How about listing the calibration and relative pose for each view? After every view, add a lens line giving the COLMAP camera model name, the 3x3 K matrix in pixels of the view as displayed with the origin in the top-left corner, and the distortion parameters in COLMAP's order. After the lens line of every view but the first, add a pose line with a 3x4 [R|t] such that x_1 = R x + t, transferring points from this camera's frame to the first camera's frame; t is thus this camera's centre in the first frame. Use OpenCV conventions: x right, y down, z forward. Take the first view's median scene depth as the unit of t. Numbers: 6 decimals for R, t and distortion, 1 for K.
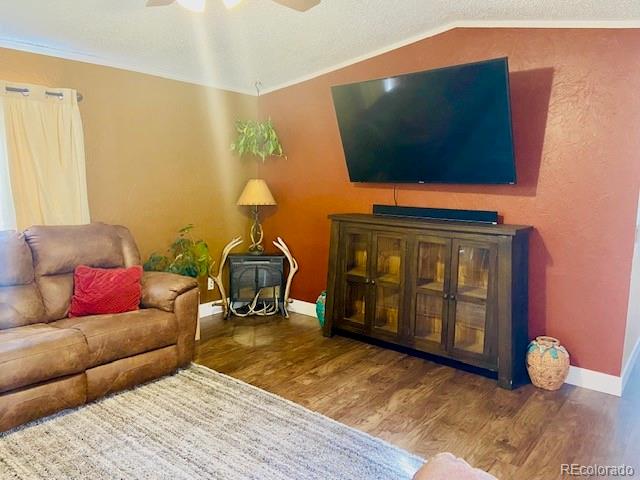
lens RADIAL K [[483.0, 0, 322.8], [0, 483.0, 236.3], [0, 0, 1]] dist [0.079812, -0.051055]
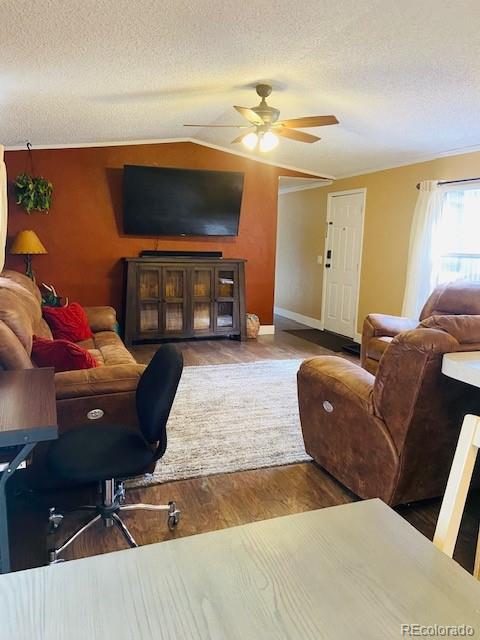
lens RADIAL K [[483.0, 0, 241.2], [0, 483.0, 320.2], [0, 0, 1]] dist [0.079812, -0.051055]
pose [[0.513293, -0.146562, 0.845606, -1.182306], [0.091774, 0.989034, 0.115713, 0.000320], [-0.853292, 0.018210, 0.521115, -0.003318]]
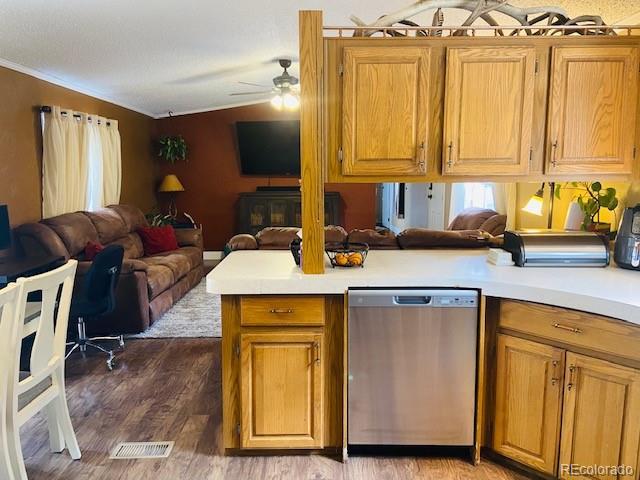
lens RADIAL K [[483.0, 0, 320.3], [0, 483.0, 240.3], [0, 0, 1]] dist [0.079812, -0.051055]
pose [[0.780707, -0.108562, 0.615395, -1.004550], [0.099165, 0.993838, 0.049520, 0.080355], [-0.616979, 0.022365, 0.786662, -0.673788]]
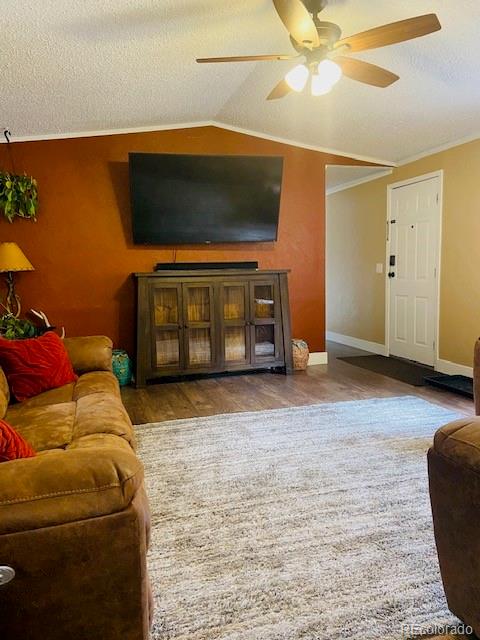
lens RADIAL K [[483.0, 0, 243.2], [0, 483.0, 317.9], [0, 0, 1]] dist [0.079812, -0.051055]
pose [[0.564001, -0.116013, 0.817584, -0.862531], [0.135049, 0.989710, 0.047275, 0.040991], [-0.814656, 0.083751, 0.573865, 0.225537]]
